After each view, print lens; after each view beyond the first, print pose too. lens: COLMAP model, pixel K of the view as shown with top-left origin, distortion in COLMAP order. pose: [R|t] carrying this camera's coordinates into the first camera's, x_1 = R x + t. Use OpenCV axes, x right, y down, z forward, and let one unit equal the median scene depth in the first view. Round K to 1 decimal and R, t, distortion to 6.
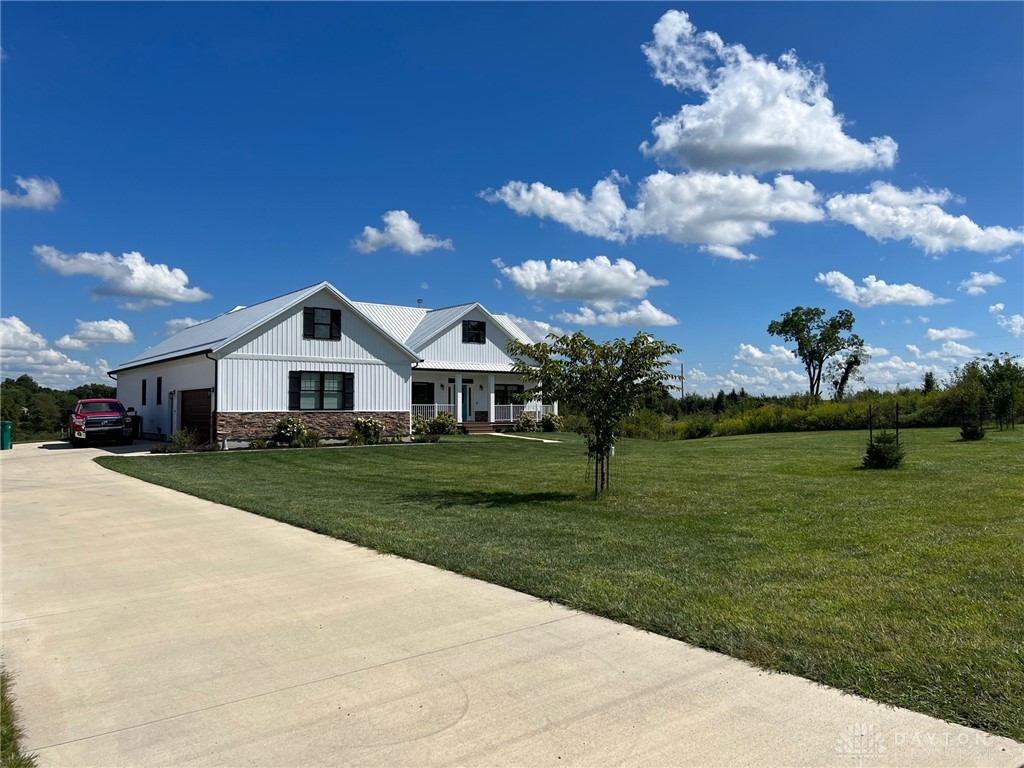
lens RADIAL K [[723.5, 0, 507.0], [0, 723.5, 395.7], [0, 0, 1]] dist [0.098538, -0.098918]
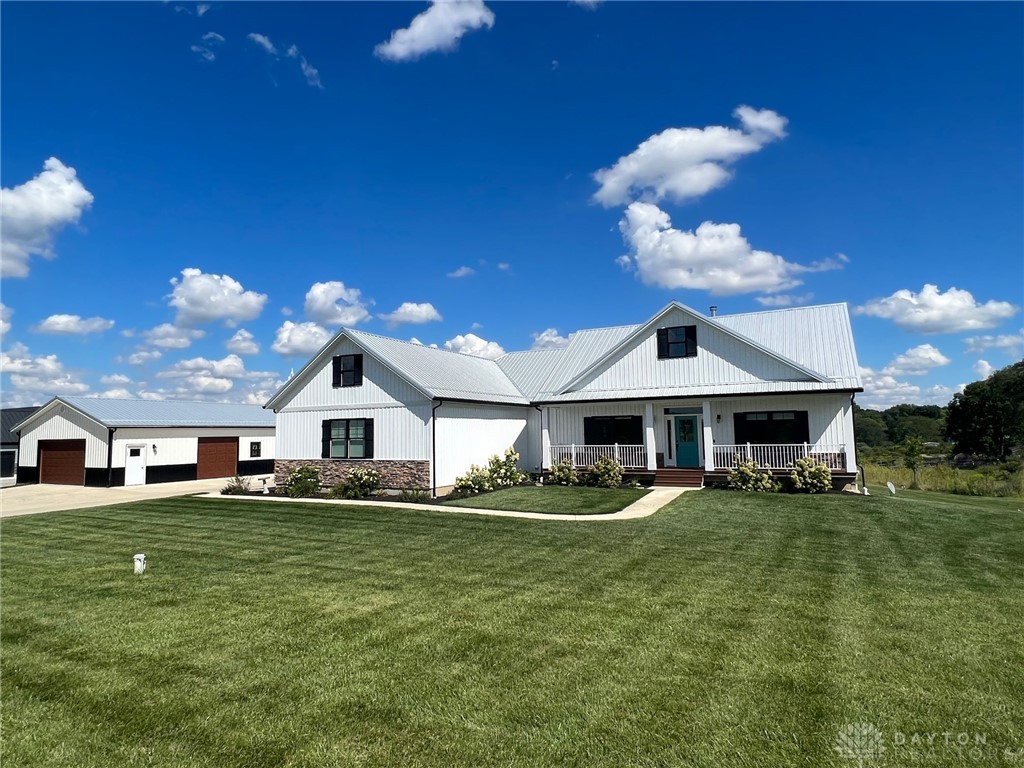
lens RADIAL K [[583.3, 0, 512.0], [0, 583.3, 384.0], [0, 0, 1]] dist [0.008910, -0.001060]
pose [[0.446365, -0.075703, -0.891643, 0.534127], [0.034370, 0.997130, -0.067453, -0.018418], [0.894191, -0.000537, 0.447686, 0.816846]]
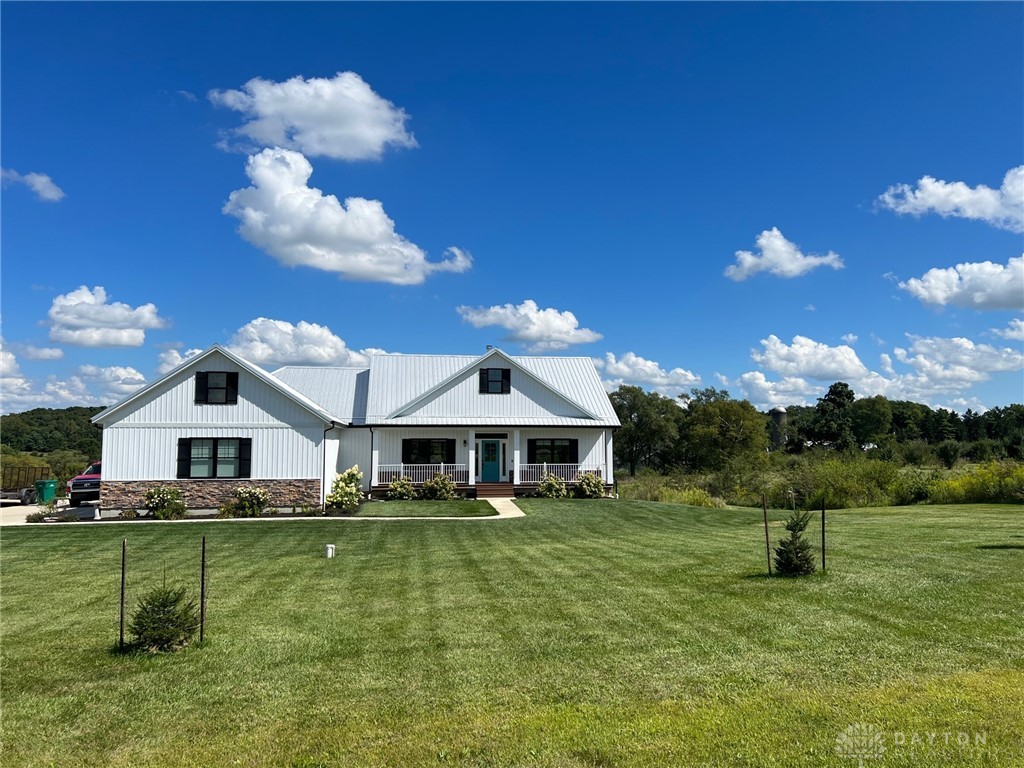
lens RADIAL K [[723.5, 0, 507.0], [0, 723.5, 395.7], [0, 0, 1]] dist [0.098538, -0.098918]
pose [[0.878546, -0.025763, -0.476962, 0.527747], [0.005480, 0.999022, -0.043866, -0.042434], [0.477626, 0.035925, 0.877828, 0.321736]]
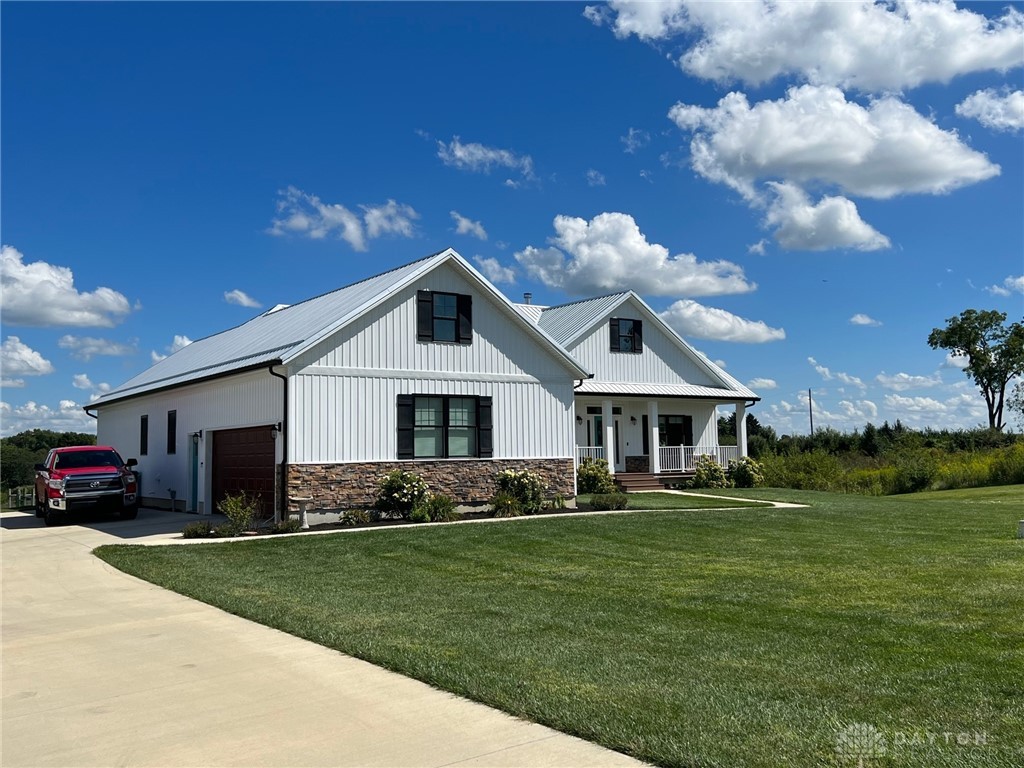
lens RADIAL K [[921.4, 0, 512.0], [0, 921.4, 384.0], [0, 0, 1]] dist [0.080743, -0.009065]
pose [[0.999211, -0.017596, -0.035619, -0.164258], [0.015555, 0.998265, -0.056781, 0.002465], [0.036556, 0.056183, 0.997751, 0.218701]]
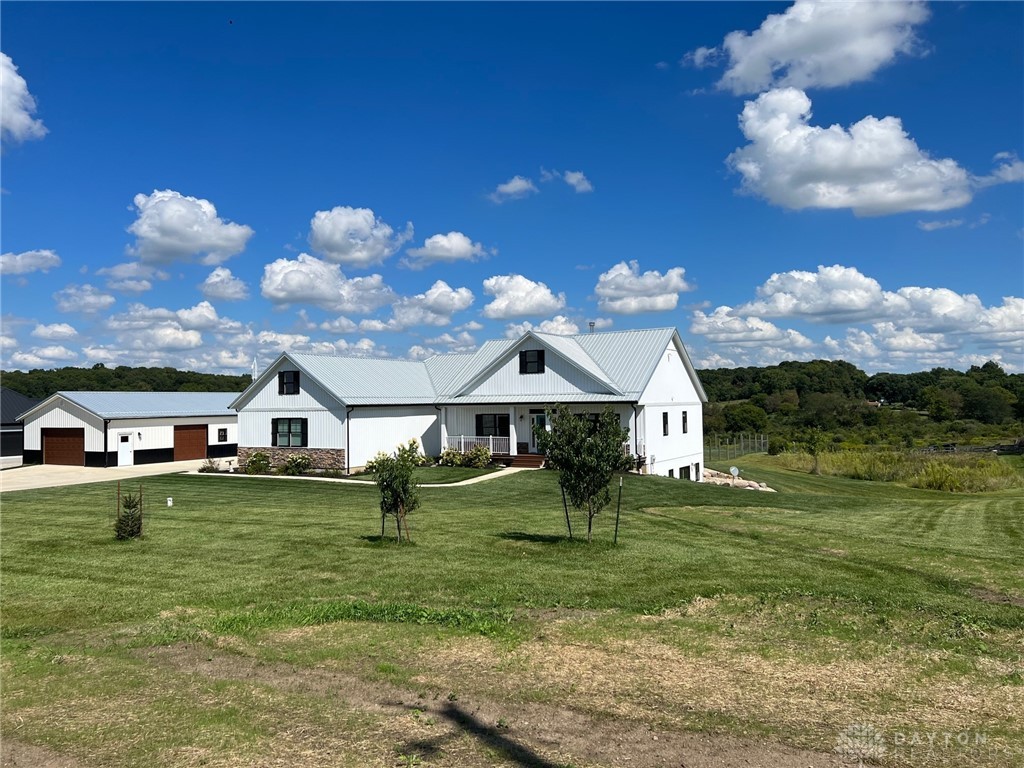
lens RADIAL K [[723.5, 0, 507.0], [0, 723.5, 395.7], [0, 0, 1]] dist [0.098538, -0.098918]
pose [[0.410142, -0.010361, -0.911963, 1.112243], [0.032195, 0.999477, 0.003124, -0.063547], [0.911453, -0.030642, 0.410261, 0.785743]]
